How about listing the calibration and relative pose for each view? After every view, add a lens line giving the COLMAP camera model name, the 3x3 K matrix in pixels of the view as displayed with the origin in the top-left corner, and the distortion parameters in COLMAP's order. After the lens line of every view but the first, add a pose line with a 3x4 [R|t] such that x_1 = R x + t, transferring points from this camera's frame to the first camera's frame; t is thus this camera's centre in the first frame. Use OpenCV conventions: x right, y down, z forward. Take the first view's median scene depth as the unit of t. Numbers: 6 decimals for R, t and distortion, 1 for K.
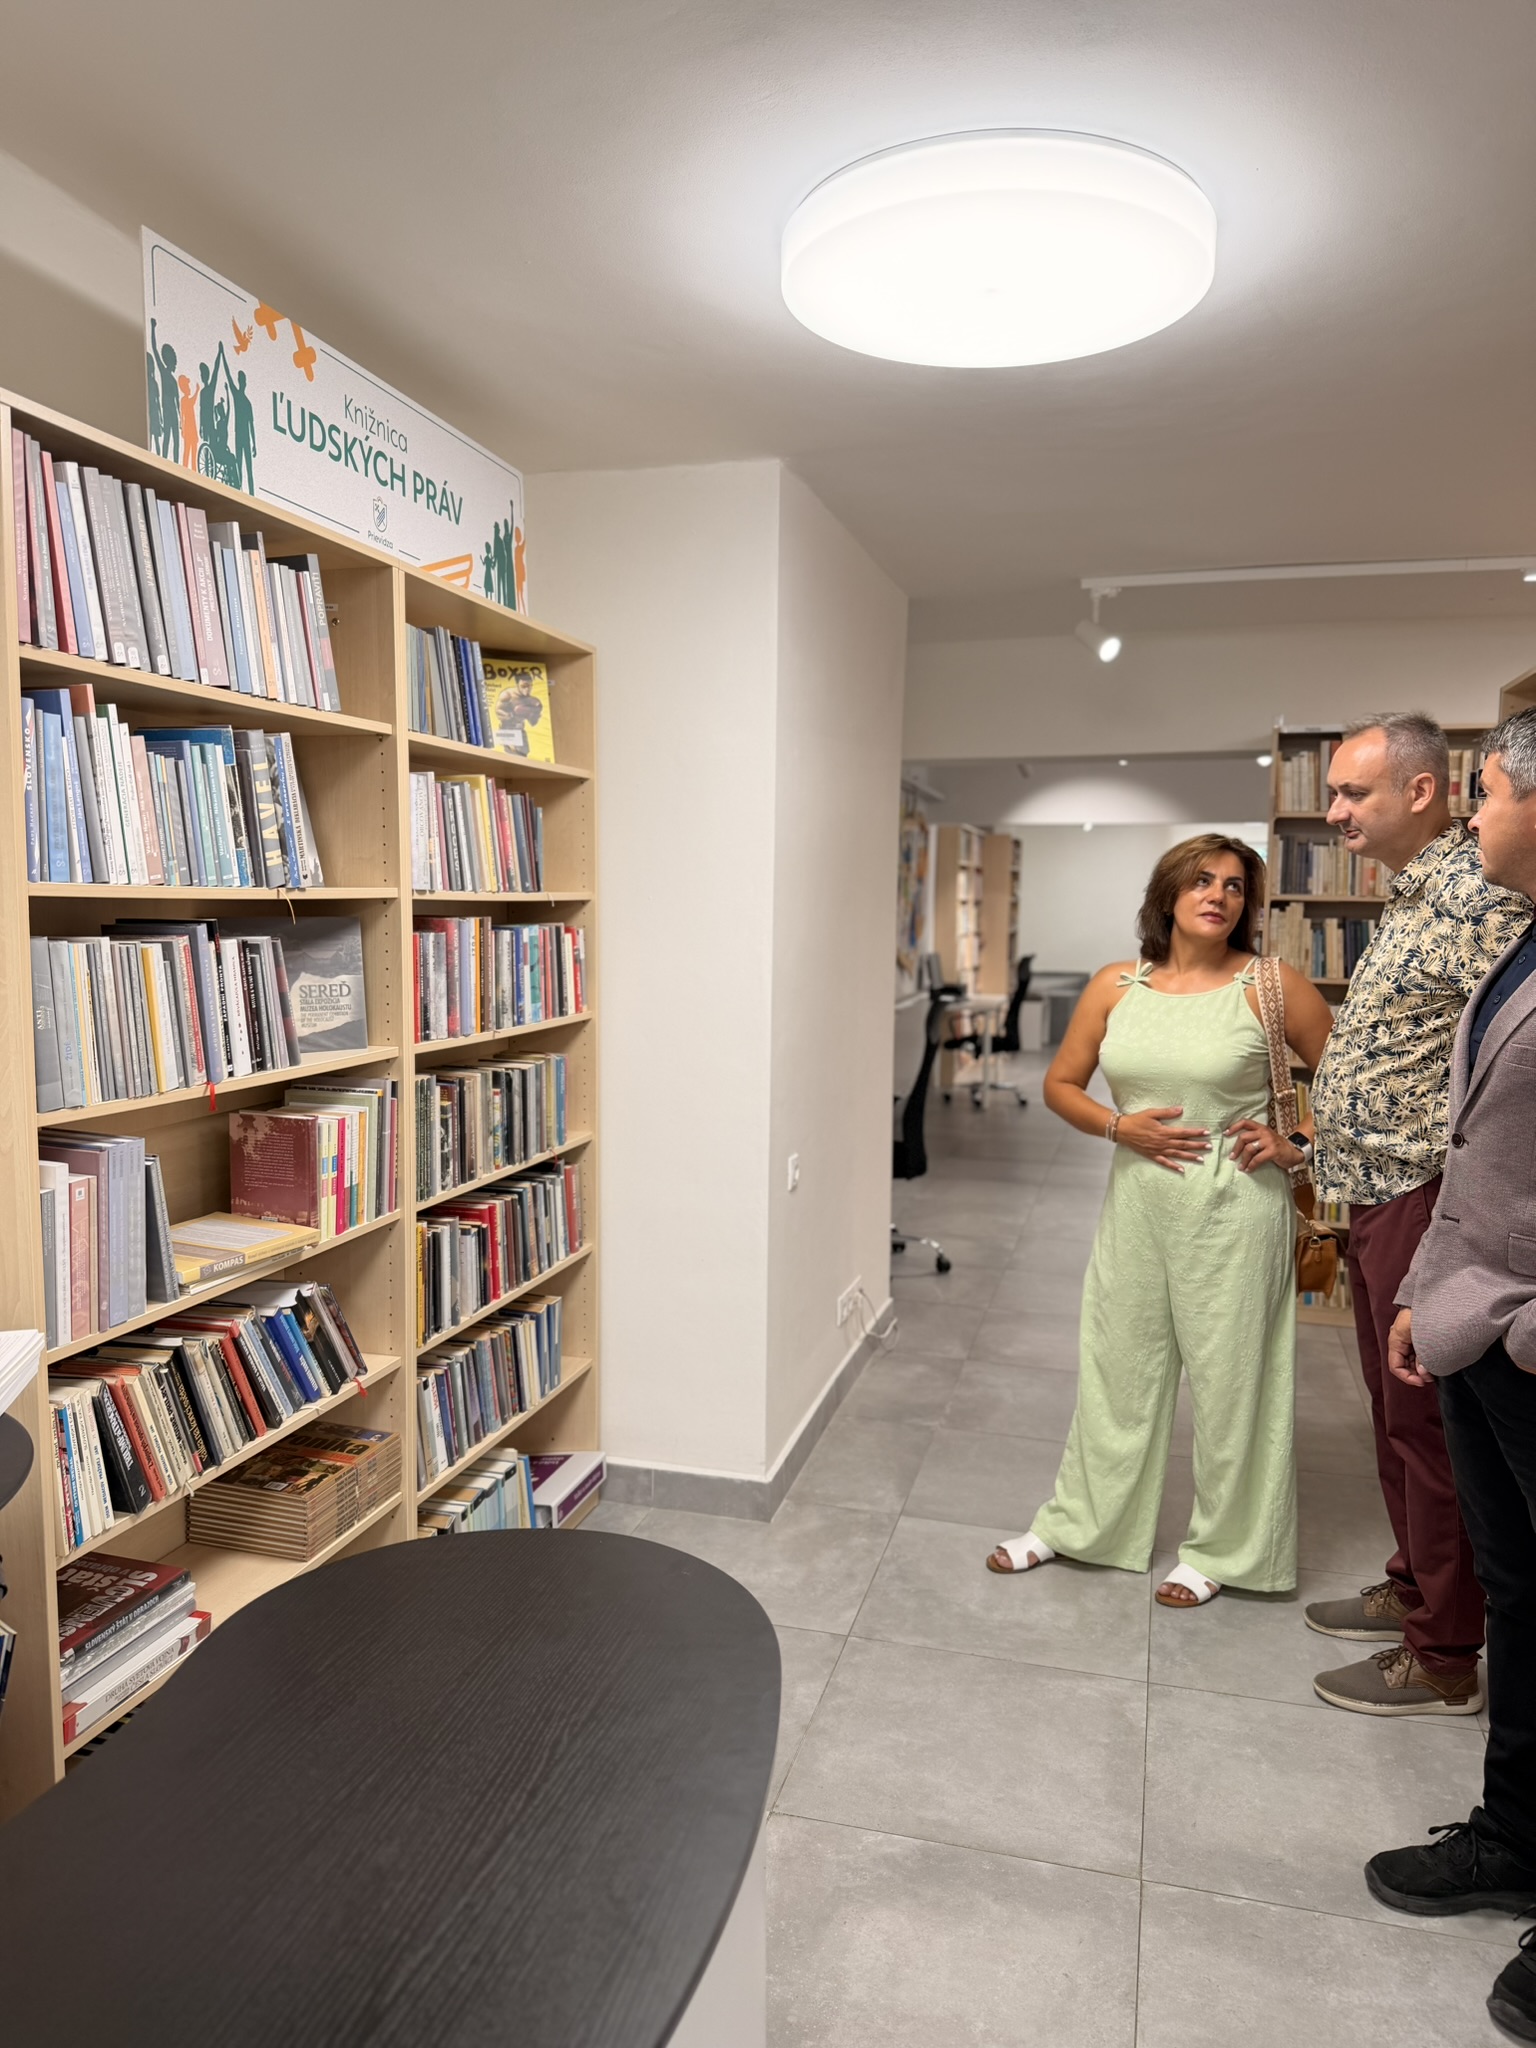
lens RADIAL K [[1417.8, 0, 764.3], [0, 1417.8, 1025.8], [0, 0, 1]] dist [0.163735, -0.357988]
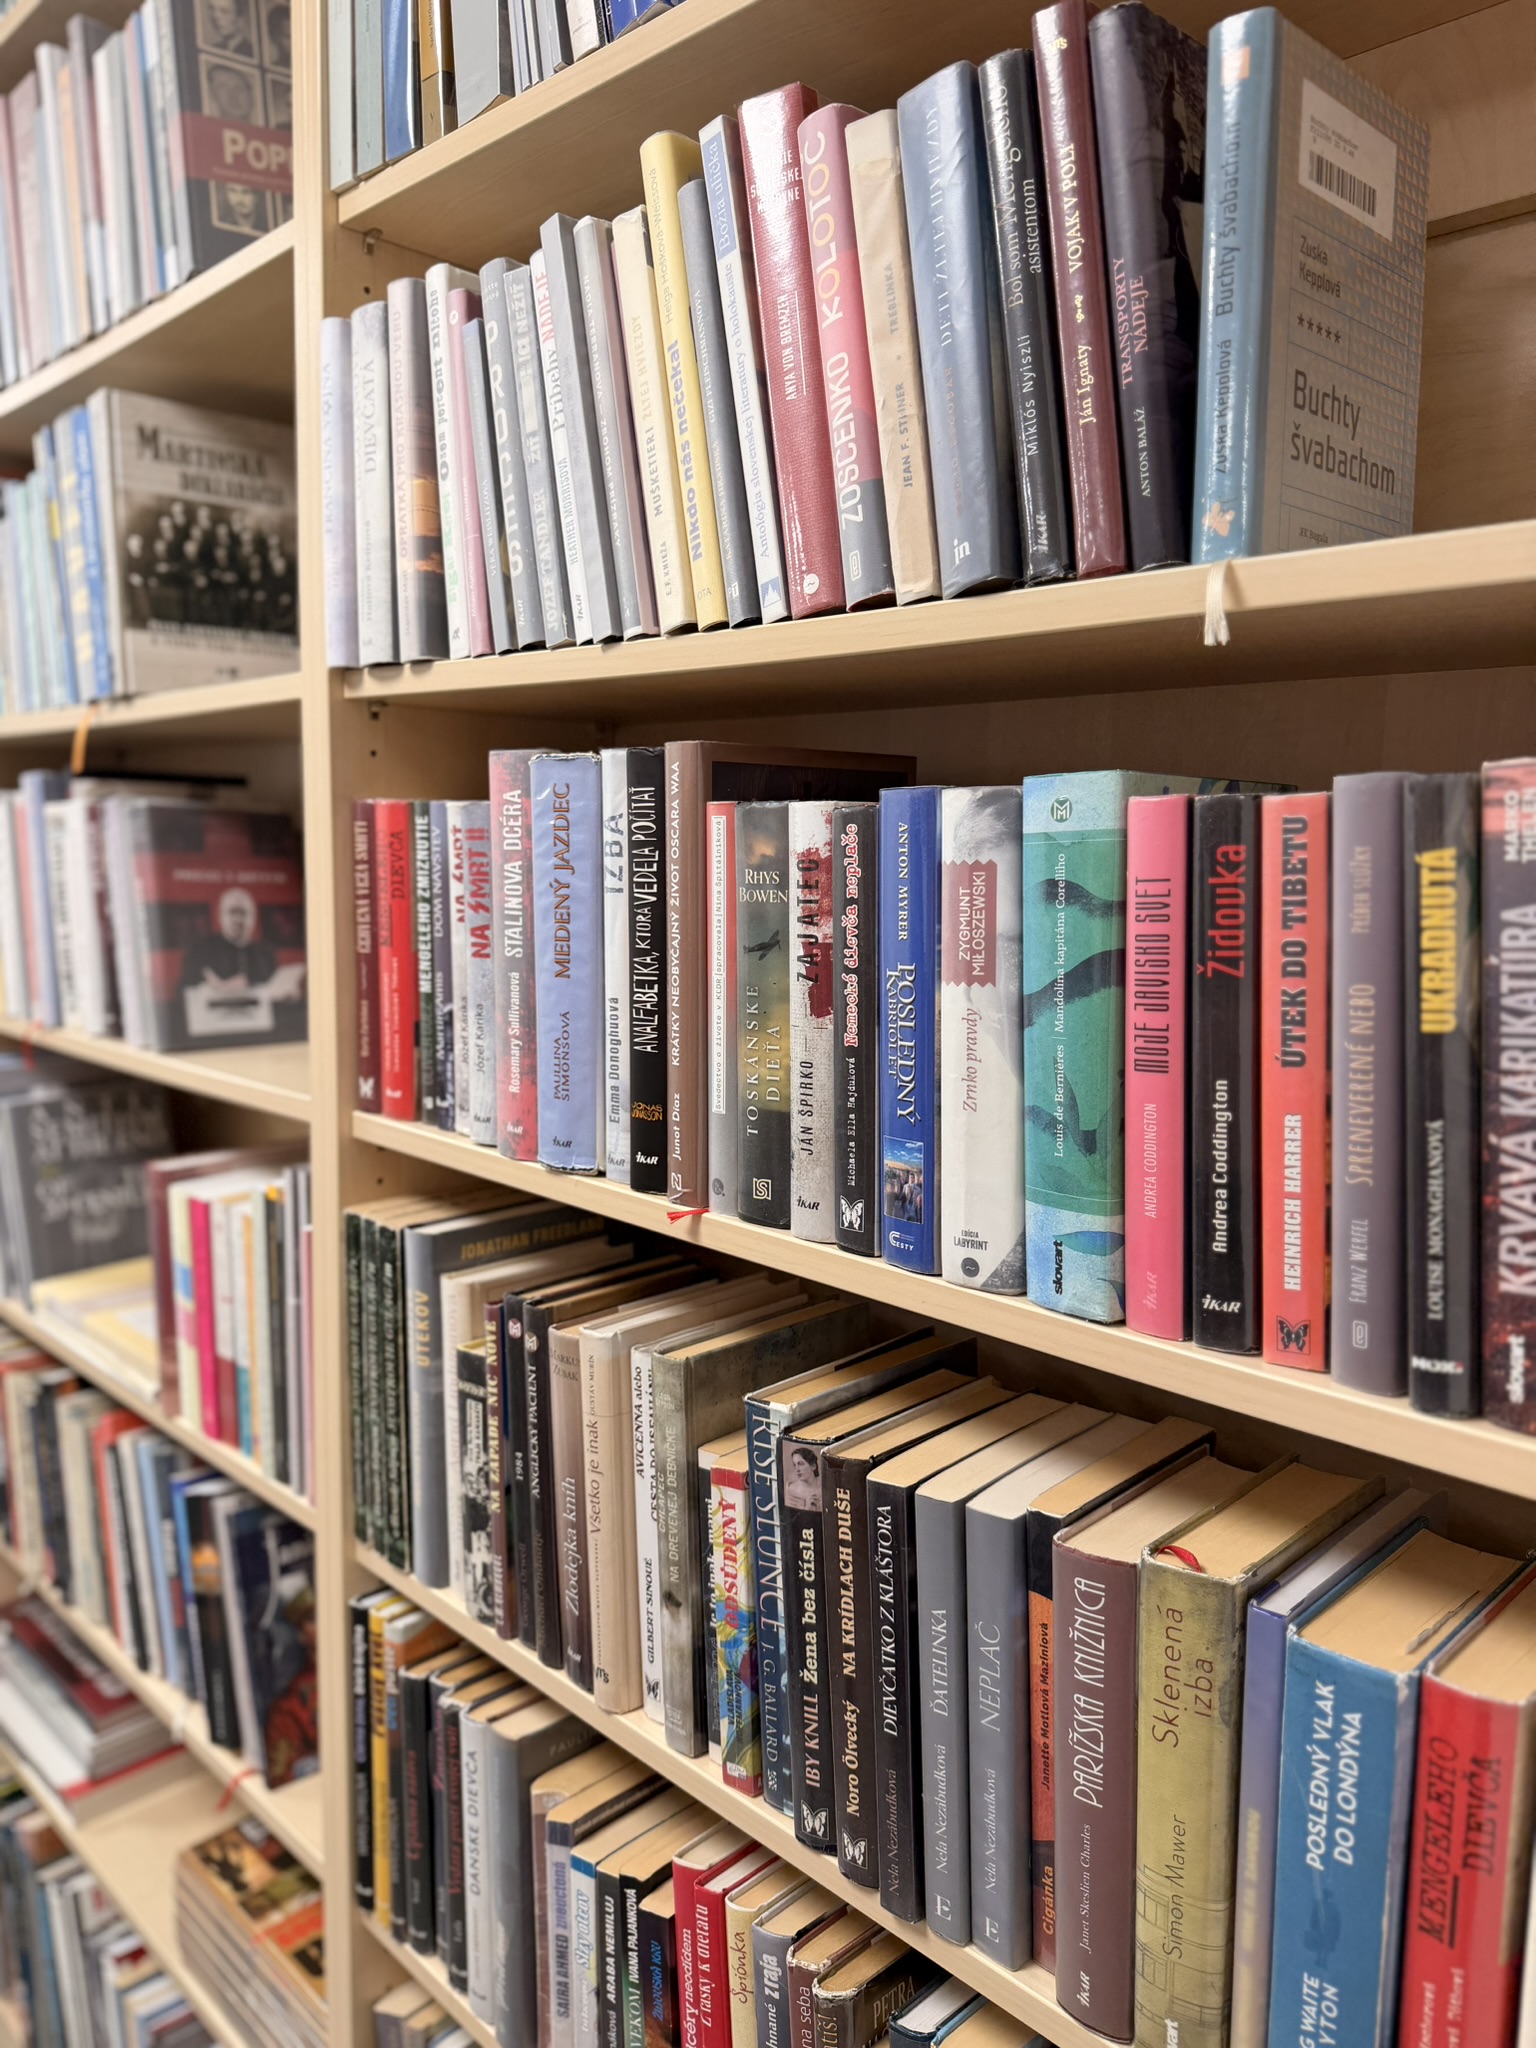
lens RADIAL K [[1472.0, 0, 768.0], [0, 1472.0, 1024.0], [0, 0, 1]] dist [0.063502, -0.132429]
pose [[-0.477804, 0.091049, -0.873736, 0.026659], [-0.104351, 0.981689, 0.159363, -0.080674], [0.872247, 0.167319, -0.459554, 1.295592]]
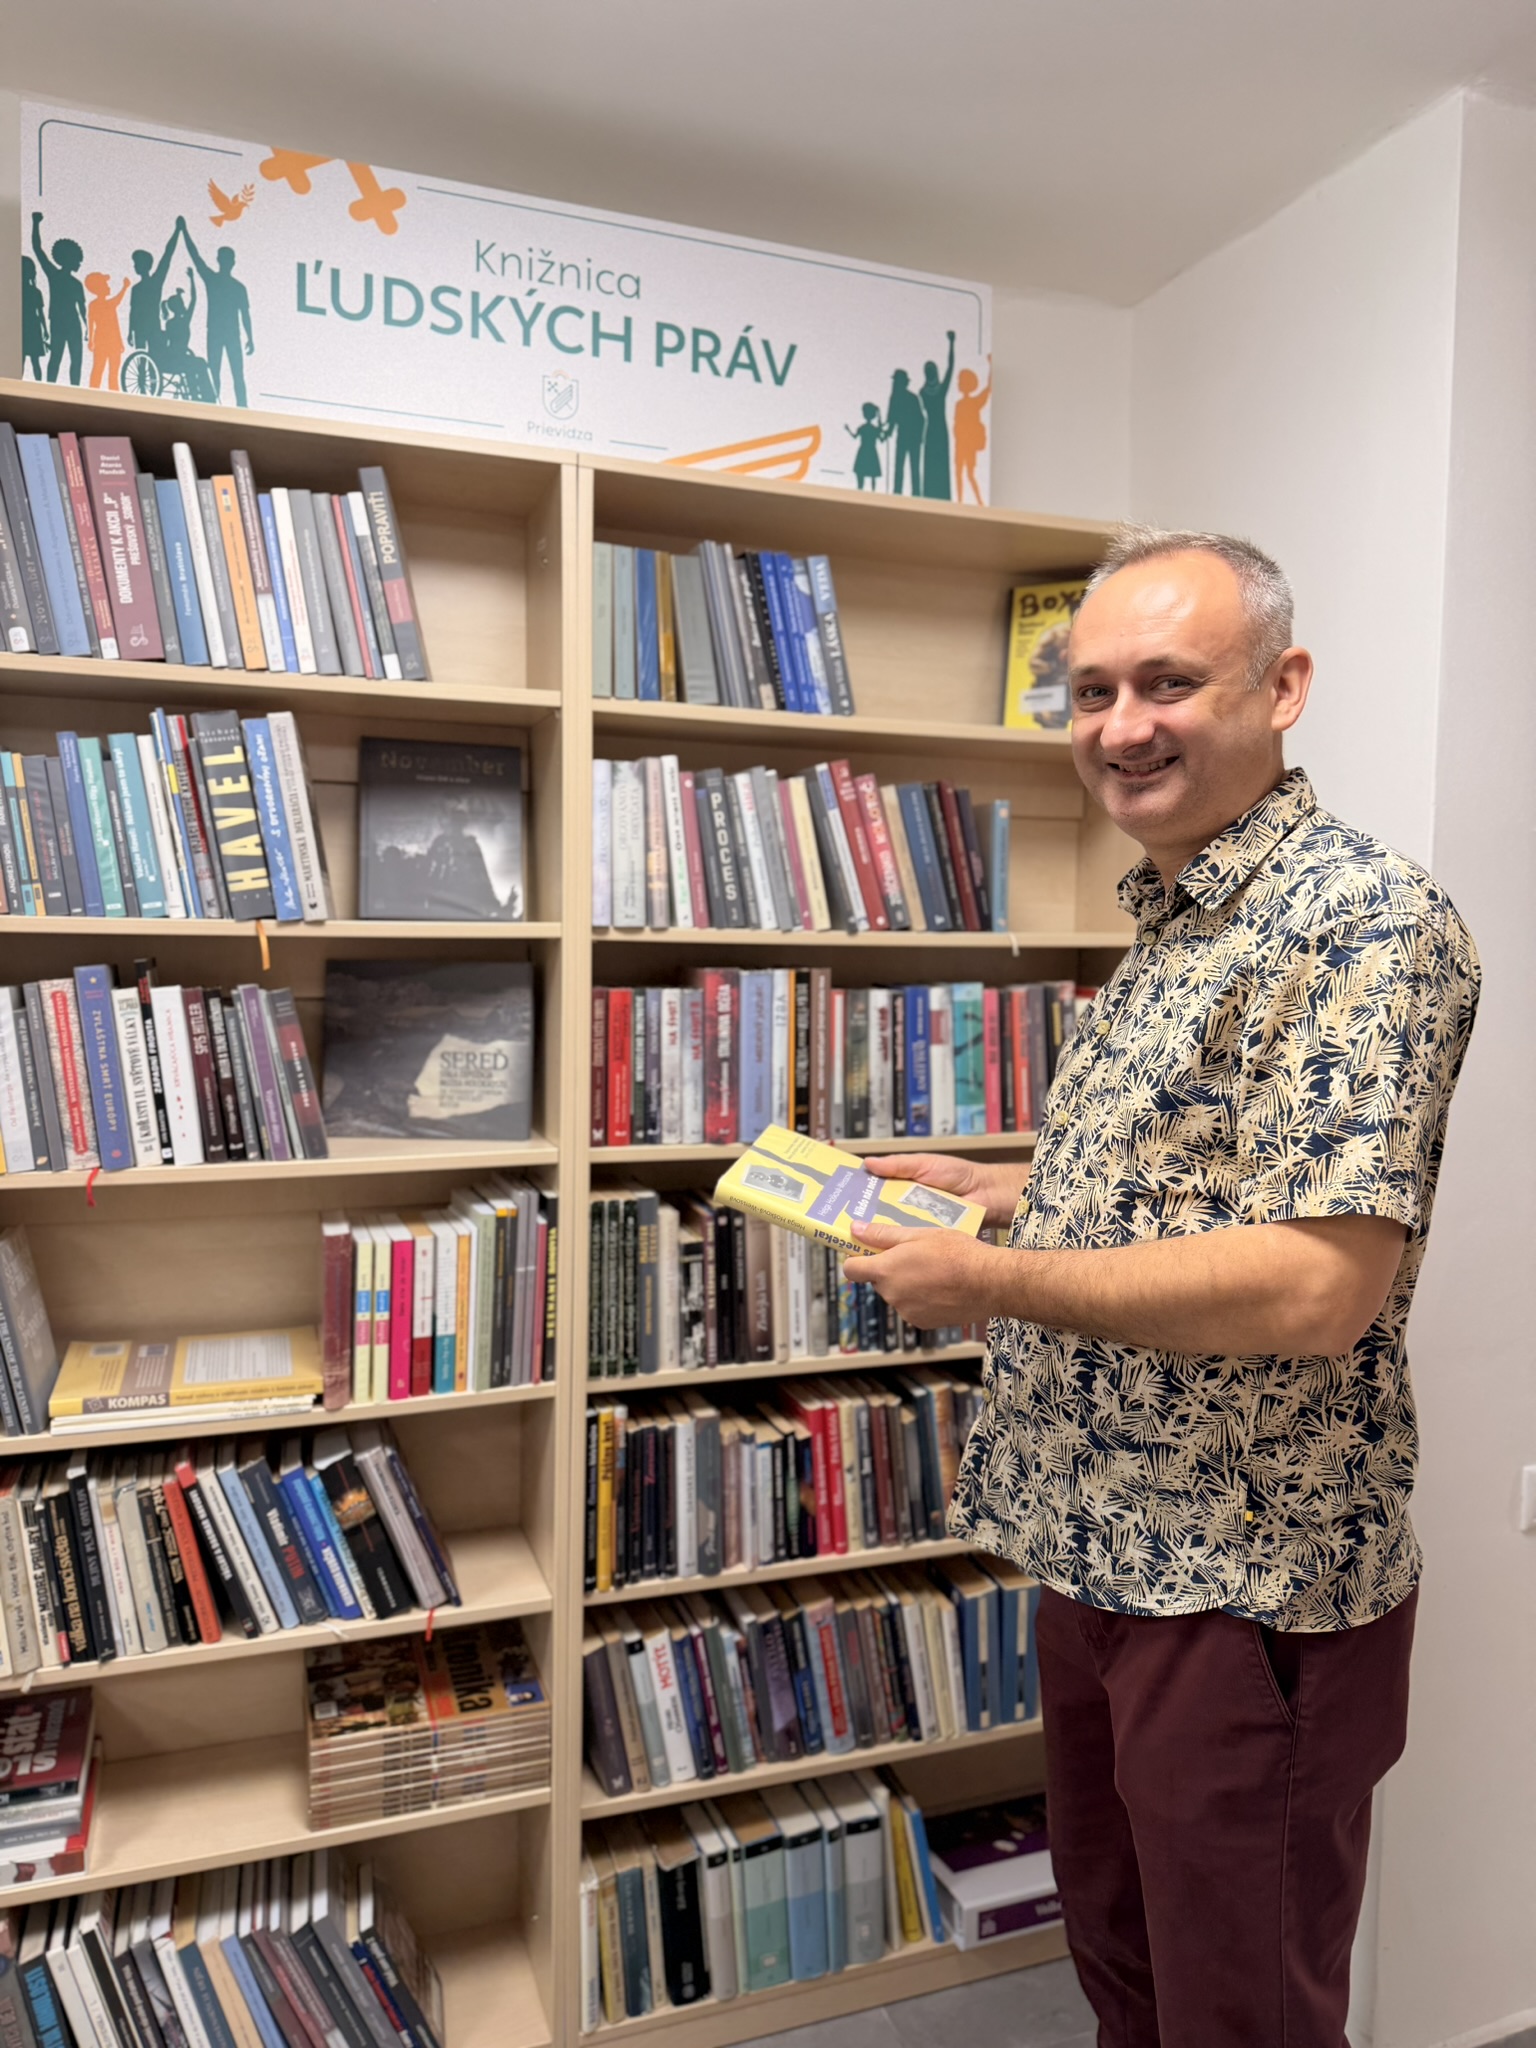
lens RADIAL K [[1441.1, 0, 777.4], [0, 1441.1, 1013.7], [0, 0, 1]] dist [0.113671, -0.193330]
pose [[0.591787, 0.049317, -0.804585, 0.379830], [-0.084377, 0.996433, -0.000984, -0.060671], [0.801666, 0.068471, 0.593837, 0.670155]]
